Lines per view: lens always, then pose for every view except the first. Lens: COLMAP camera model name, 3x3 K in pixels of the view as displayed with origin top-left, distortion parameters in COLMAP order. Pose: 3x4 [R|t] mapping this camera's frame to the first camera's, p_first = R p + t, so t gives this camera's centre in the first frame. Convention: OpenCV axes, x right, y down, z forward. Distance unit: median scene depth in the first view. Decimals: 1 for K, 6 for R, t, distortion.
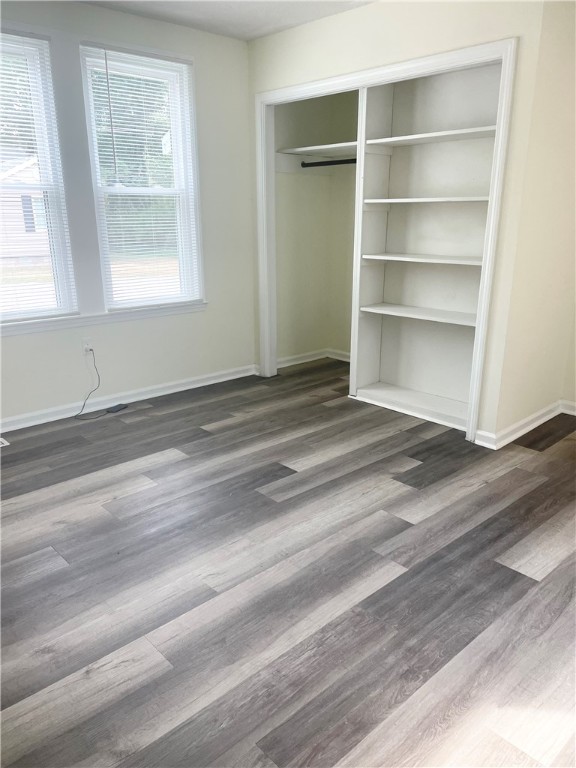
lens RADIAL K [[583.1, 0, 287.1], [0, 583.1, 385.0], [0, 0, 1]] dist [0.035768, -0.057849]
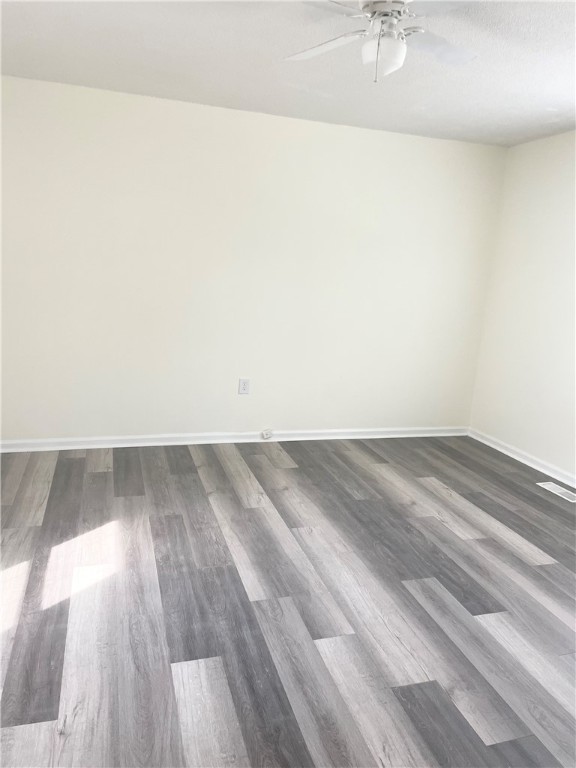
lens RADIAL K [[583.1, 0, 287.2], [0, 583.1, 381.9], [0, 0, 1]] dist [0.035768, -0.057849]
pose [[-0.440013, 0.156281, -0.884288, 1.118558], [-0.314270, 0.895666, 0.314670, -0.443344], [0.841203, 0.416364, -0.344990, 1.288920]]
